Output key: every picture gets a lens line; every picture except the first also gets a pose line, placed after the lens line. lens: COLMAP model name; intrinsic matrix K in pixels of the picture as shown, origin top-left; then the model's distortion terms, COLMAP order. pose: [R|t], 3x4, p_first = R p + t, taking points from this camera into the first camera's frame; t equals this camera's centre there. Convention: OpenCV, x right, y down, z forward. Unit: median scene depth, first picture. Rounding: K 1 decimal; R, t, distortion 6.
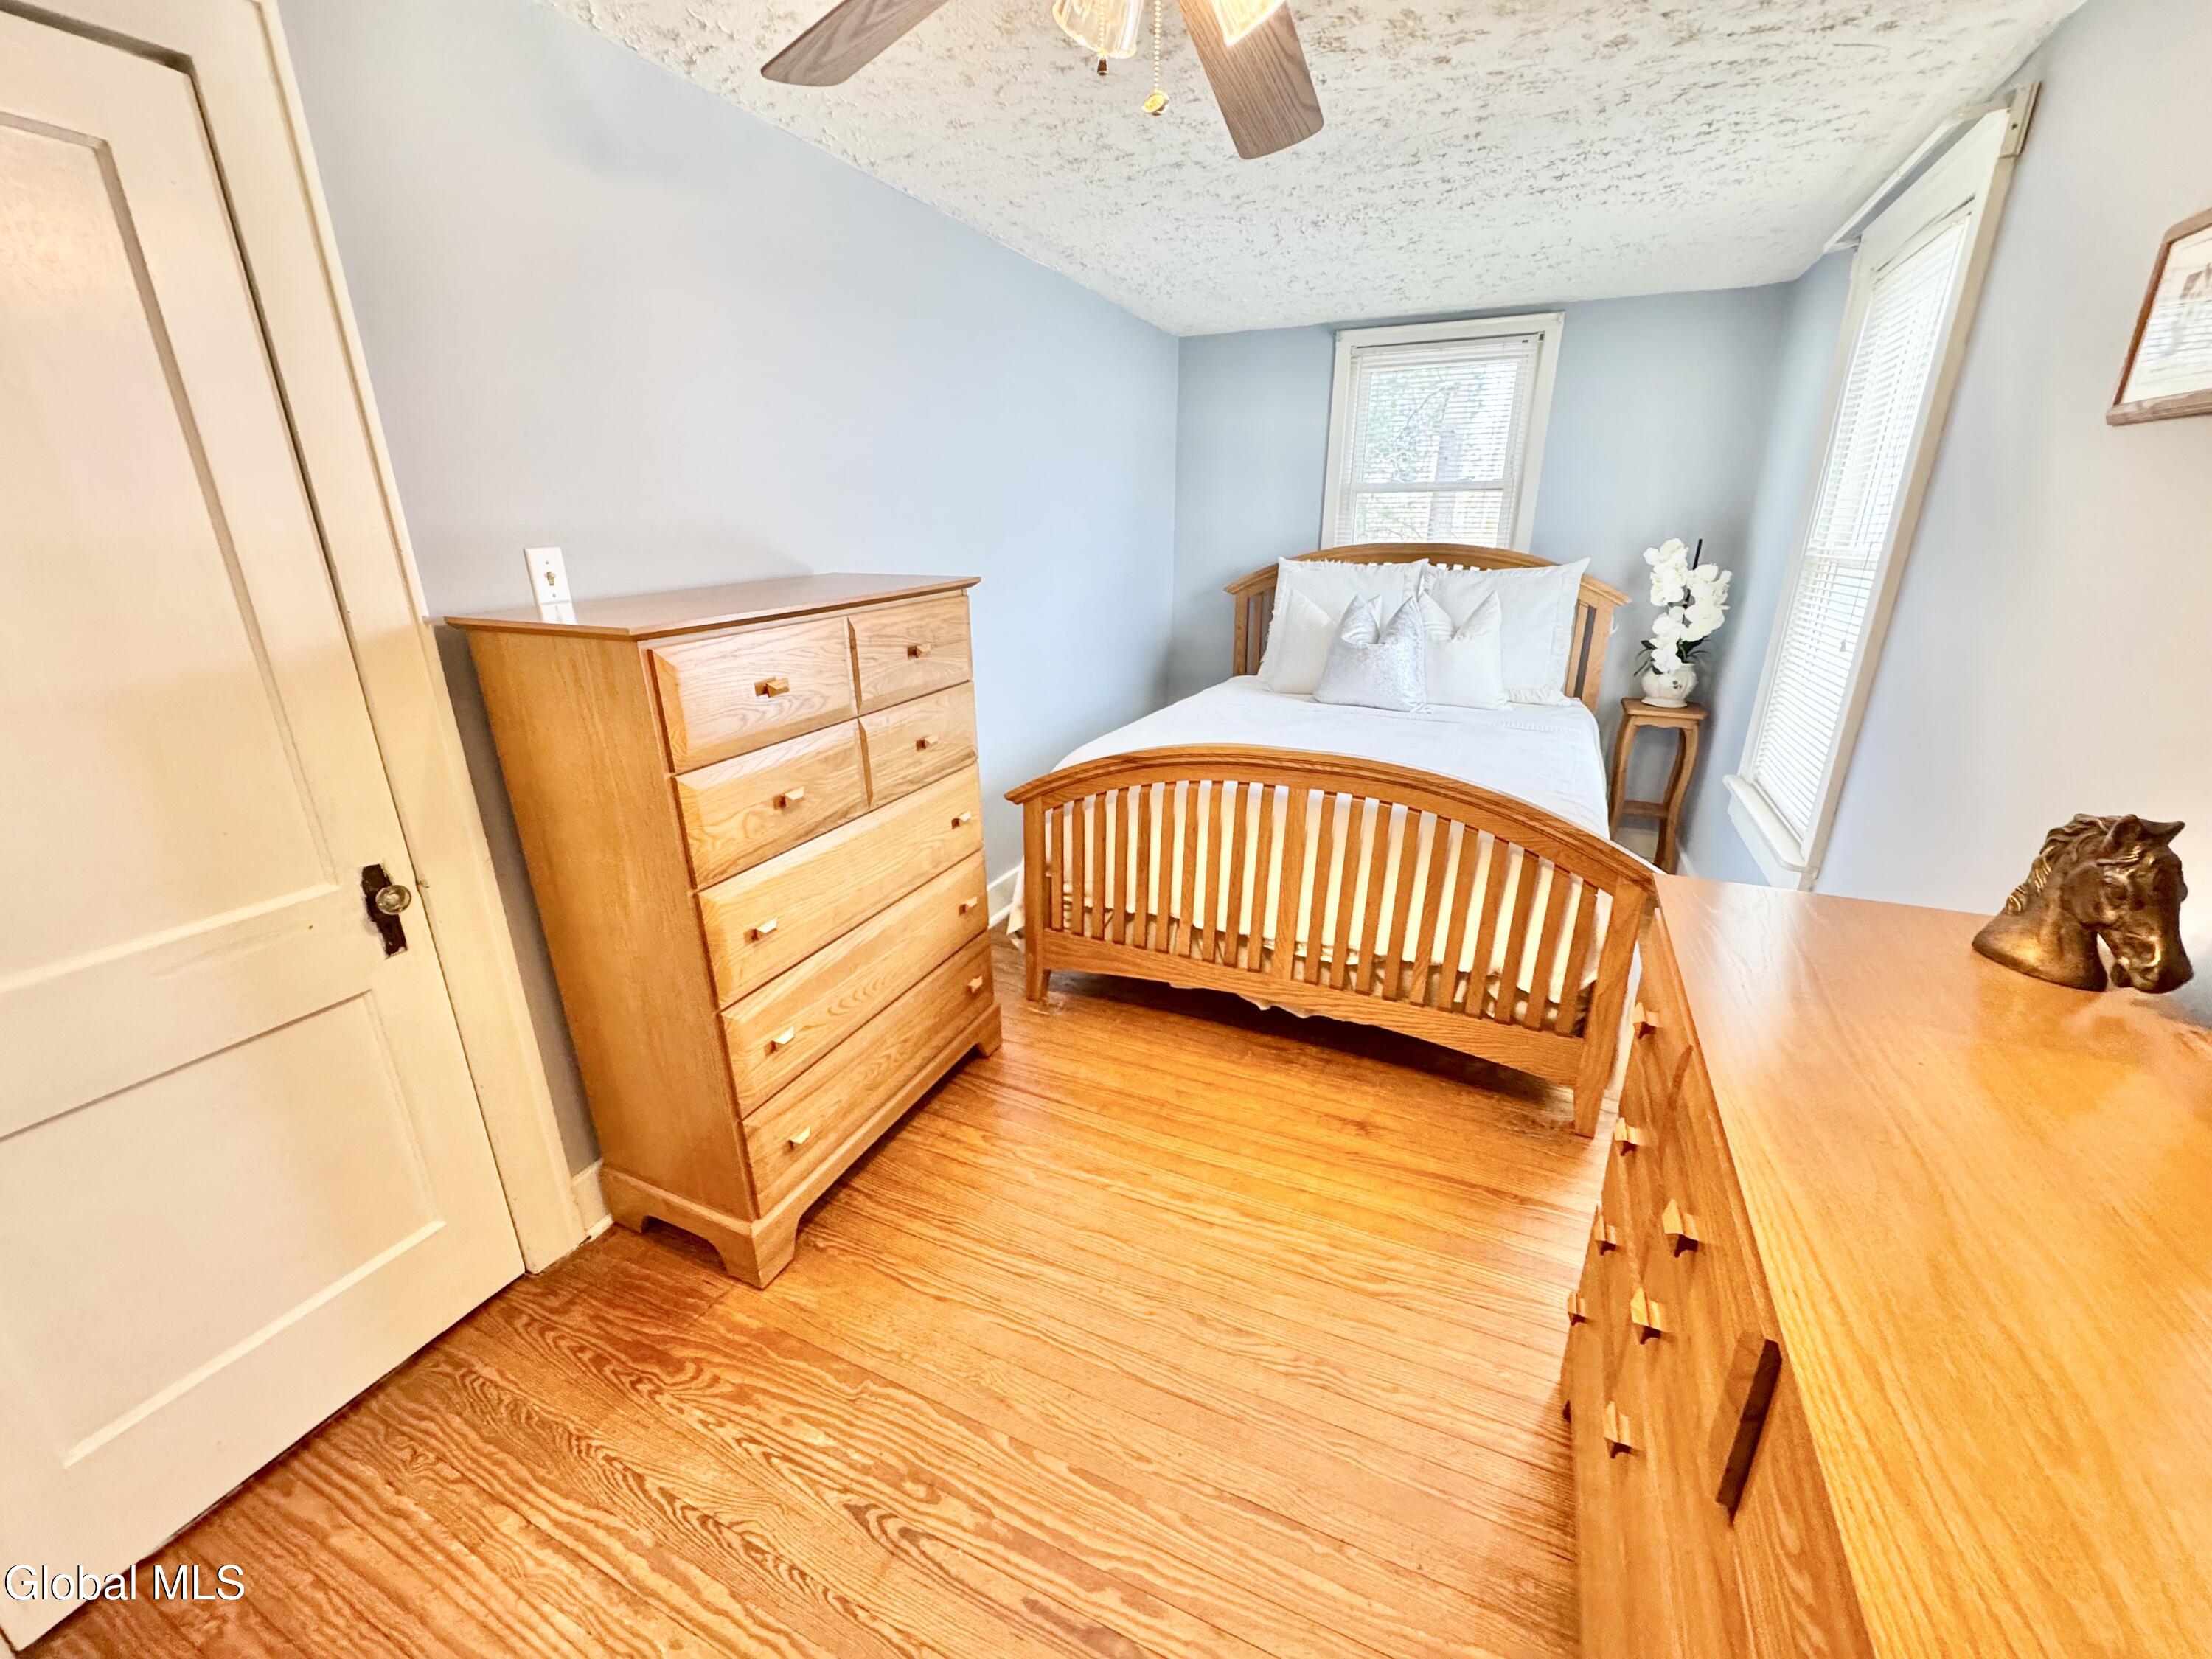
lens RADIAL K [[880.2, 0, 1106.4], [0, 880.2, 821.9], [0, 0, 1]] dist [-0.001835, 0.000867]
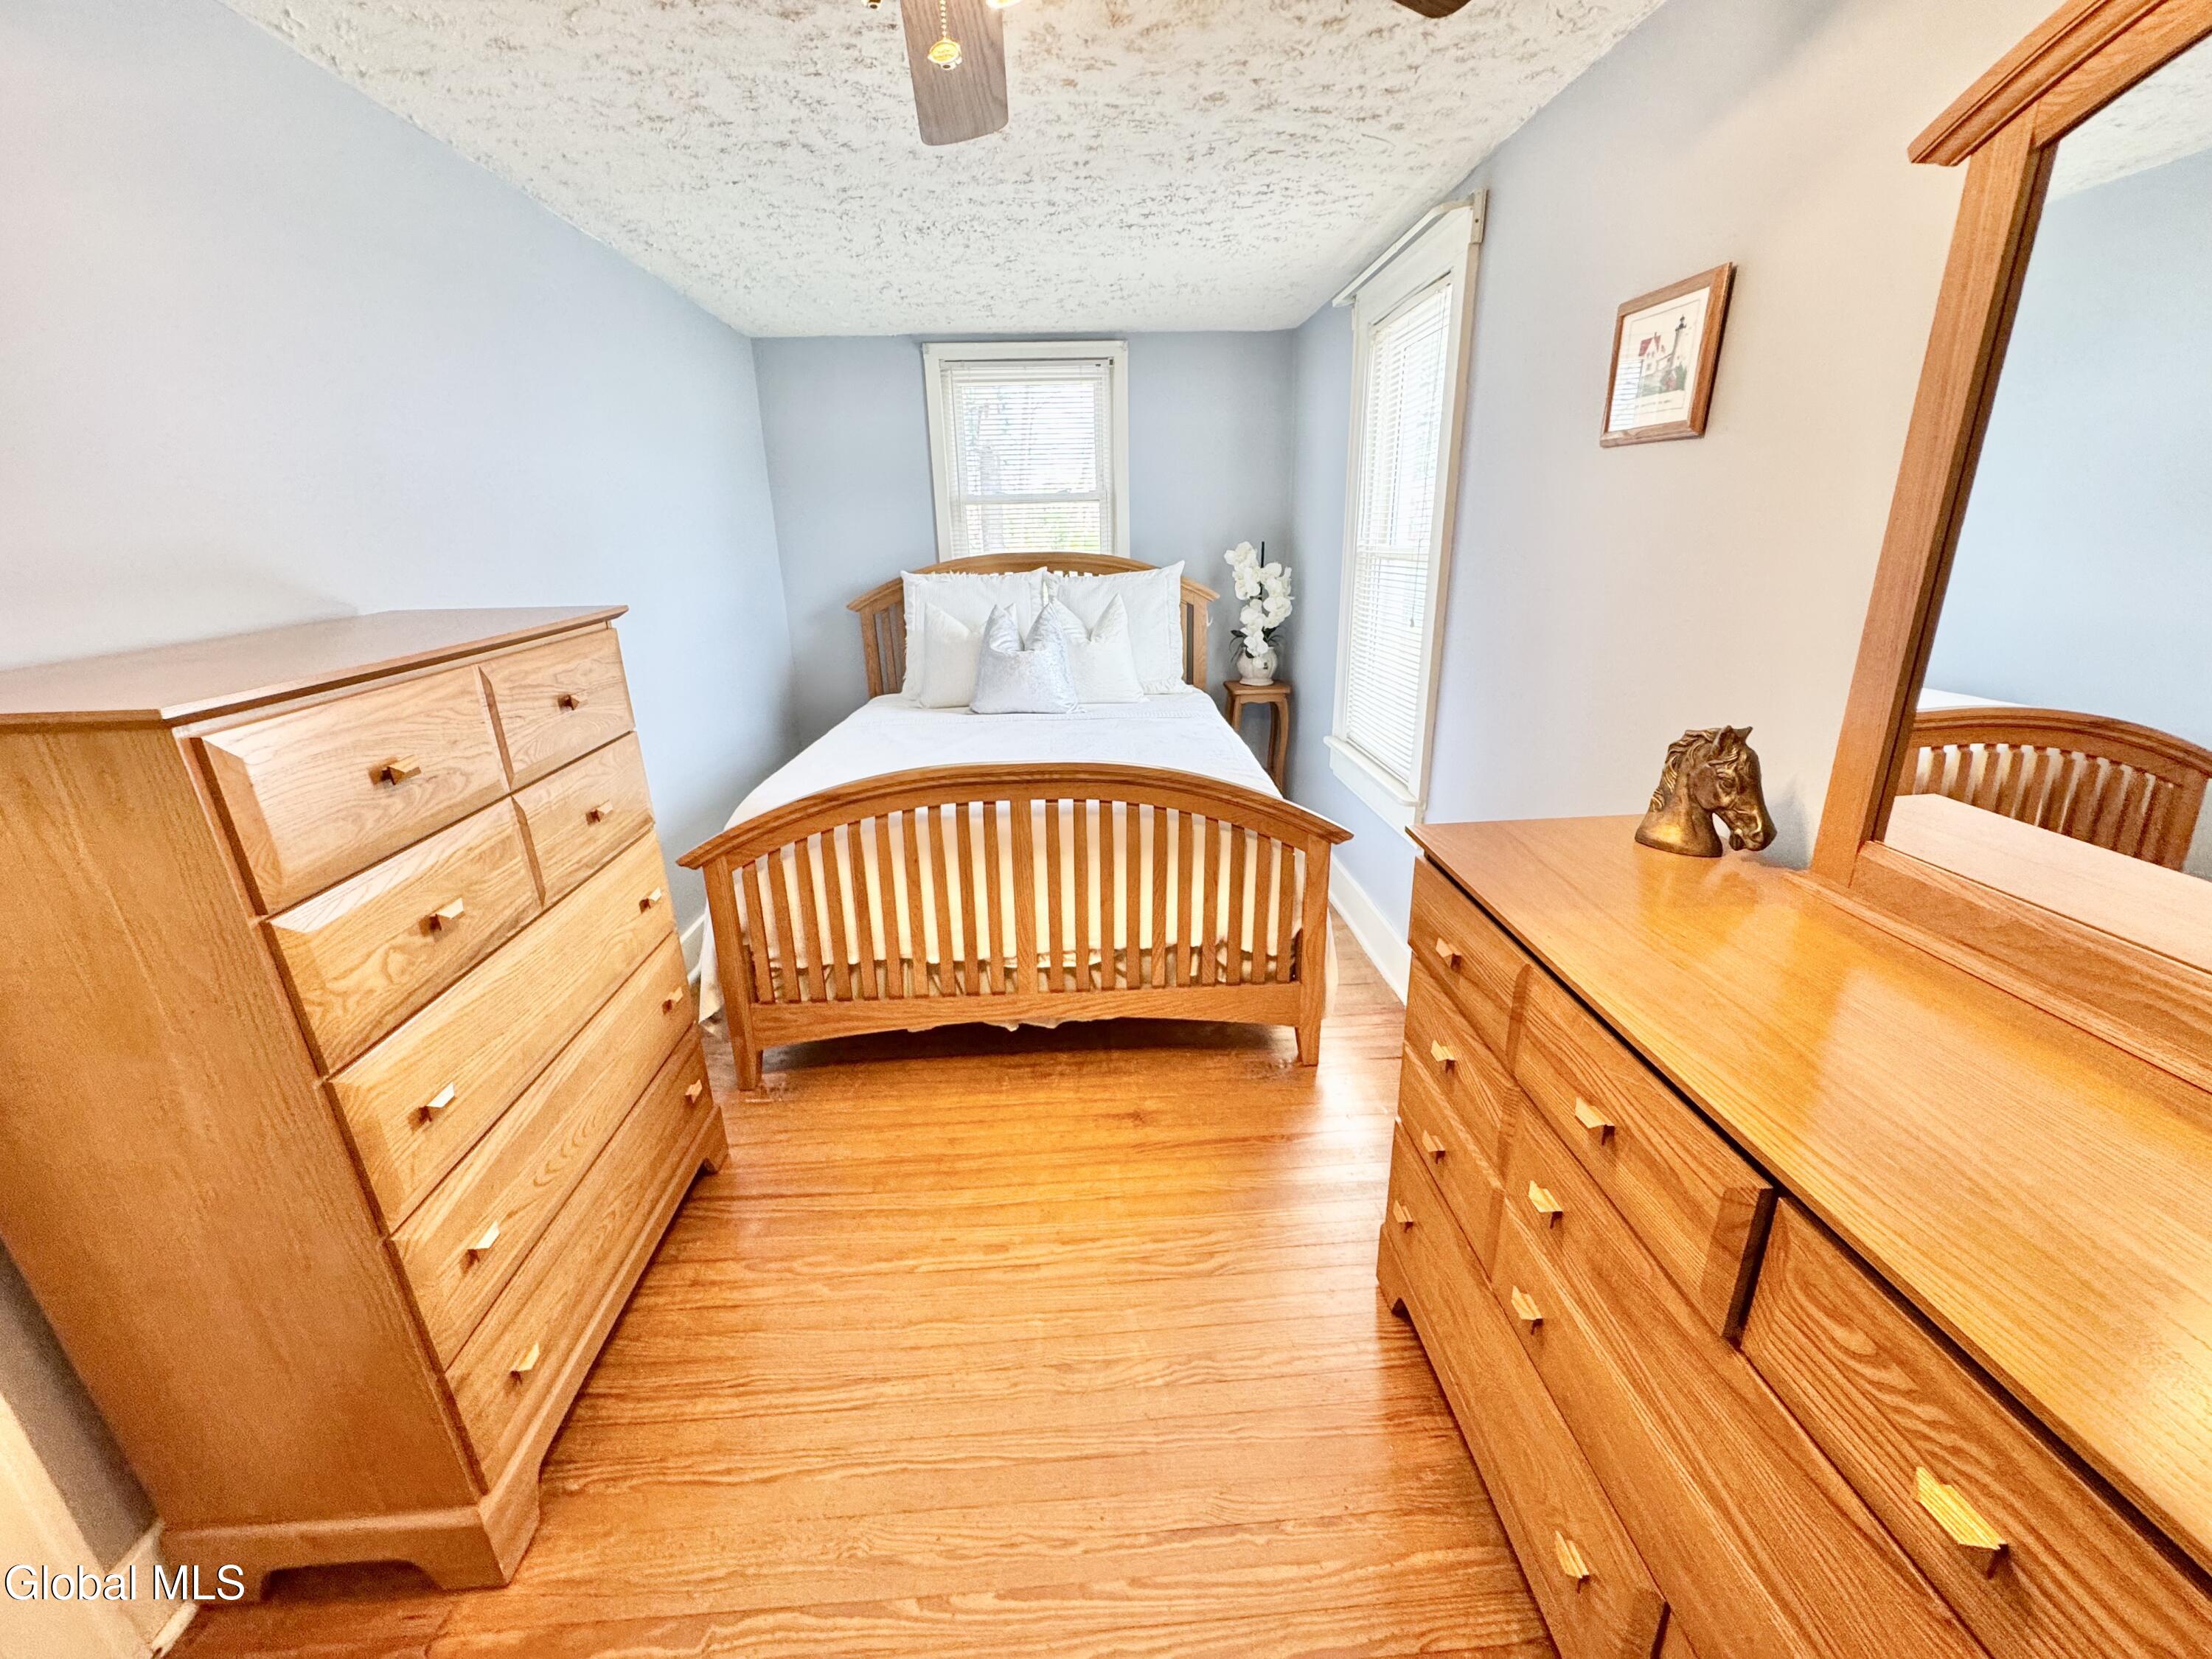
lens RADIAL K [[880.2, 0, 1103.2], [0, 880.2, 822.3], [0, 0, 1]] dist [-0.001835, 0.000867]
pose [[0.887472, -0.161397, 0.431677, -0.144238], [0.167883, 0.985531, 0.023327, -0.024524], [-0.429196, 0.051769, 0.901727, 0.083132]]
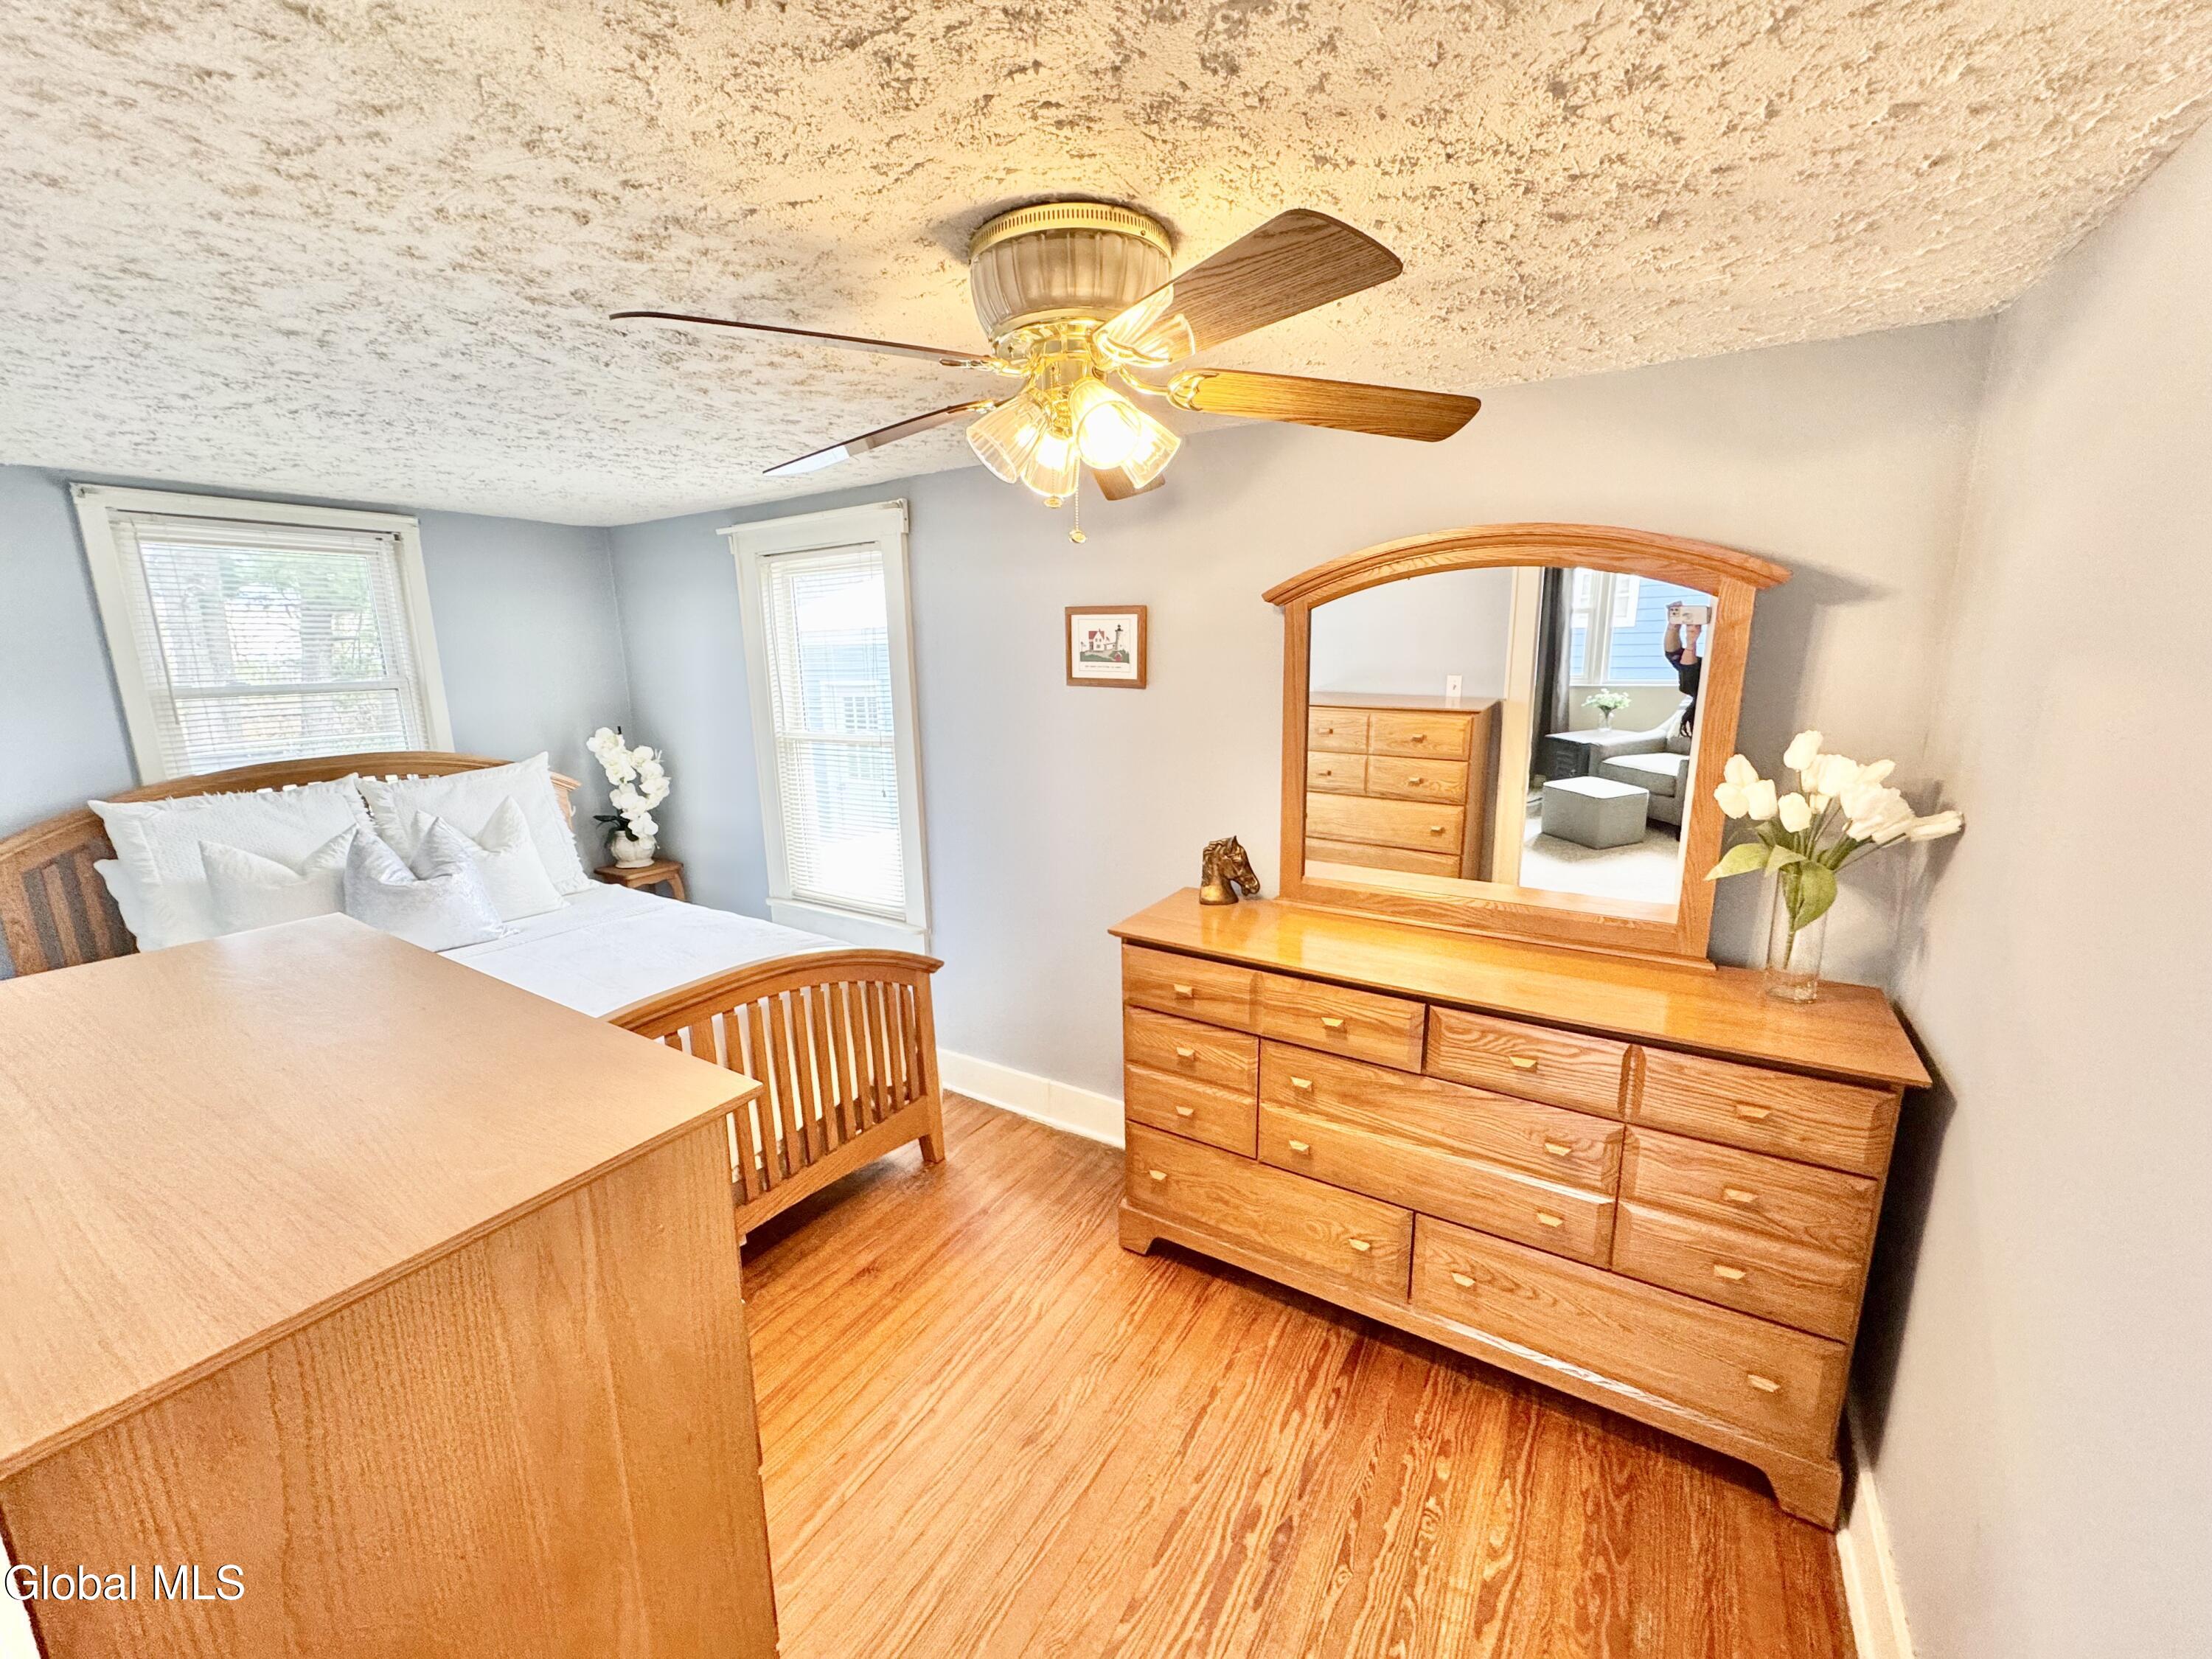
lens RADIAL K [[880.2, 0, 1095.9], [0, 880.2, 821.6], [0, 0, 1]] dist [-0.001835, 0.000867]
pose [[0.126764, -0.191450, 0.973282, -0.707742], [0.336559, 0.931294, 0.139356, -0.261488], [-0.933091, 0.309901, 0.182488, 0.395763]]
